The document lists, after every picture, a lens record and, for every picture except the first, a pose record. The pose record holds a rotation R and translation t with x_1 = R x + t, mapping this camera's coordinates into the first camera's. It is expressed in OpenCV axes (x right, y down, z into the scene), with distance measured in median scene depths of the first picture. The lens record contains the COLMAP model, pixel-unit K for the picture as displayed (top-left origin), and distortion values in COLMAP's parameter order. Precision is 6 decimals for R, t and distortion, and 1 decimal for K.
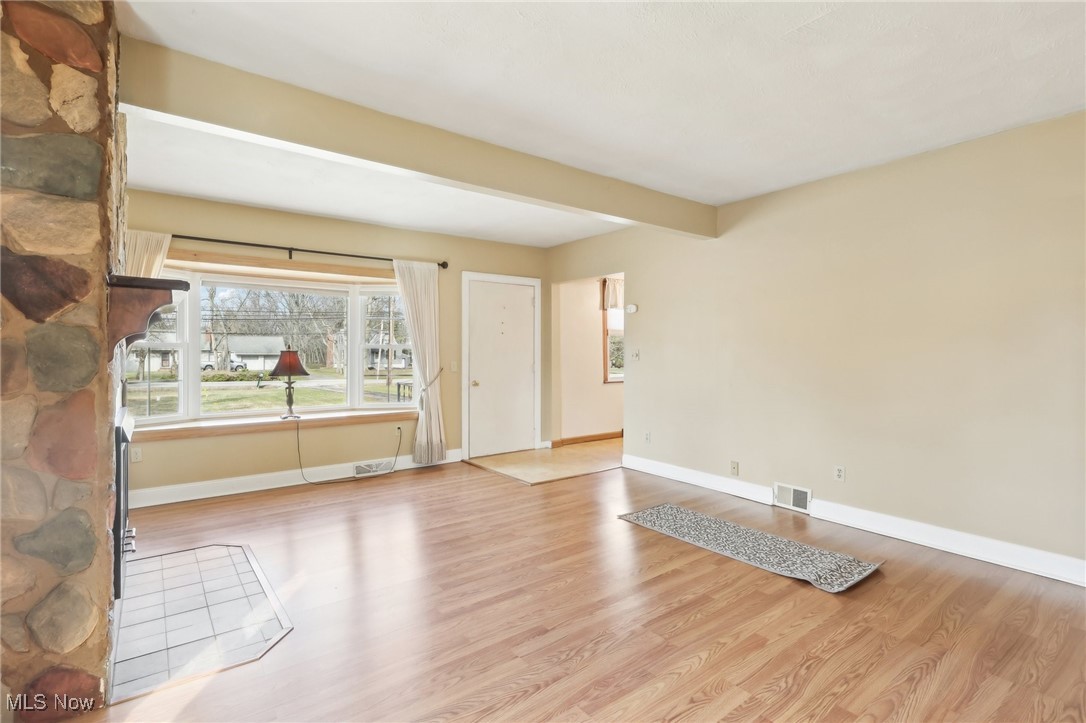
lens RADIAL K [[506.5, 0, 537.8], [0, 506.5, 355.9], [0, 0, 1]] dist [-0.002943, 0.000086]
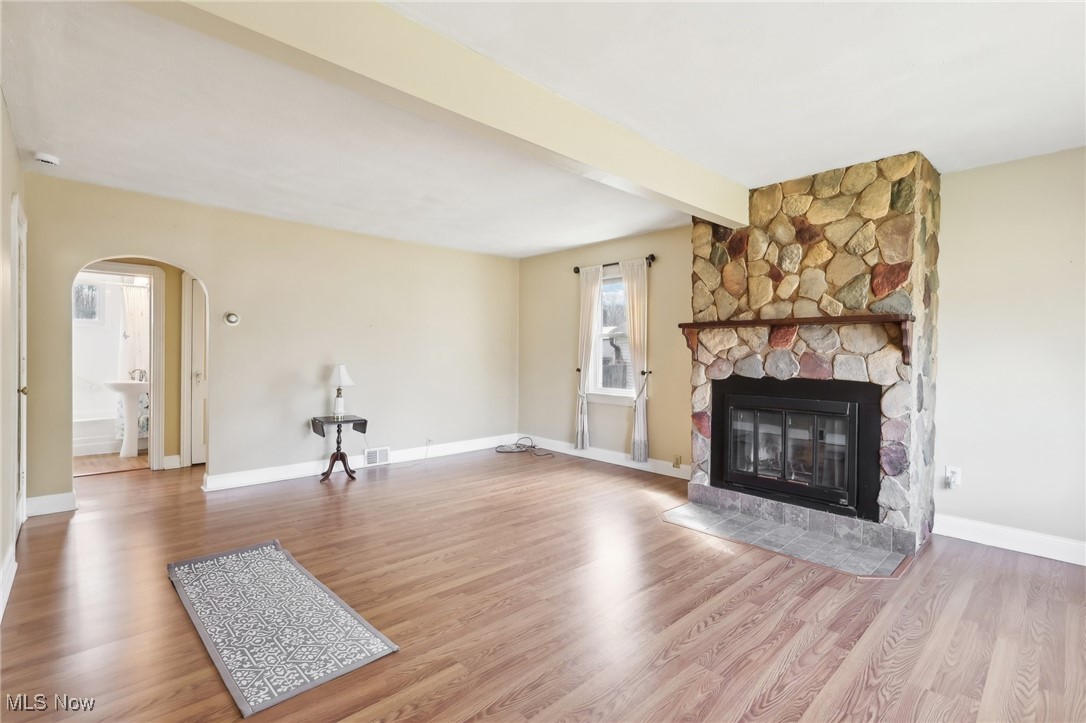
lens RADIAL K [[506.5, 0, 539.2], [0, 506.5, 357.9], [0, 0, 1]] dist [-0.002943, 0.000086]
pose [[-0.994283, -0.010841, -0.106222, 0.073210], [-0.012455, 0.999817, 0.014540, -0.016541], [0.106045, 0.015779, -0.994236, 1.741978]]
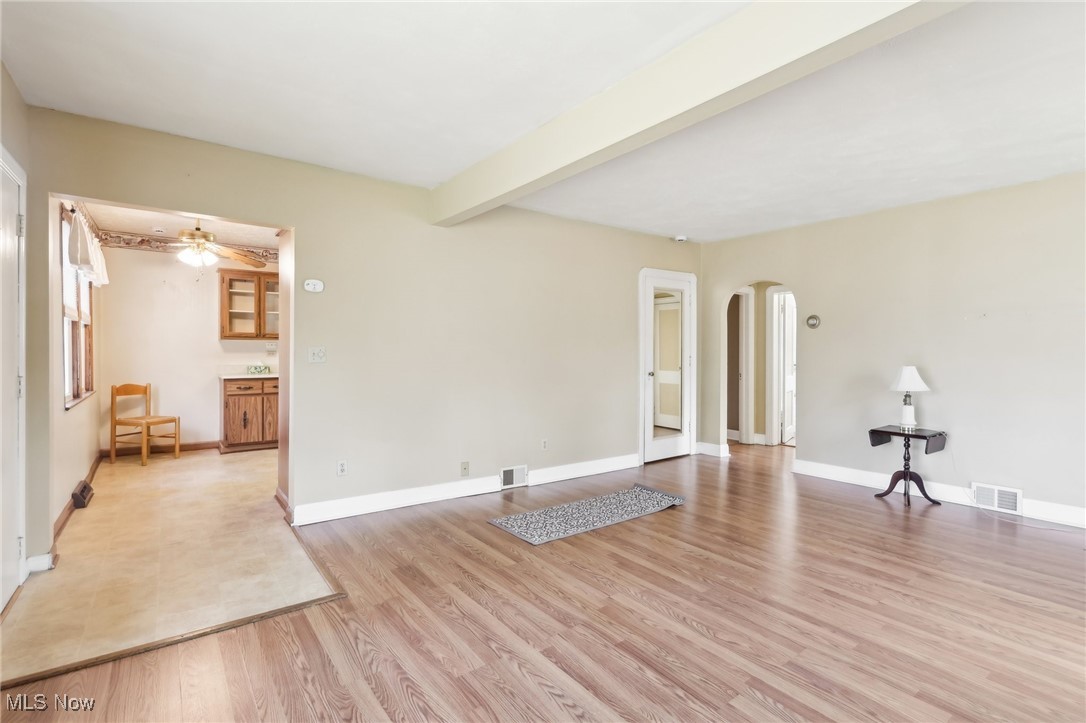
lens RADIAL K [[506.5, 0, 533.4], [0, 506.5, 360.5], [0, 0, 1]] dist [-0.002943, 0.000086]
pose [[0.018024, -0.018279, 0.999670, -0.763225], [0.004272, 0.999825, 0.018204, -0.008265], [-0.999828, 0.003943, 0.018098, 1.094479]]
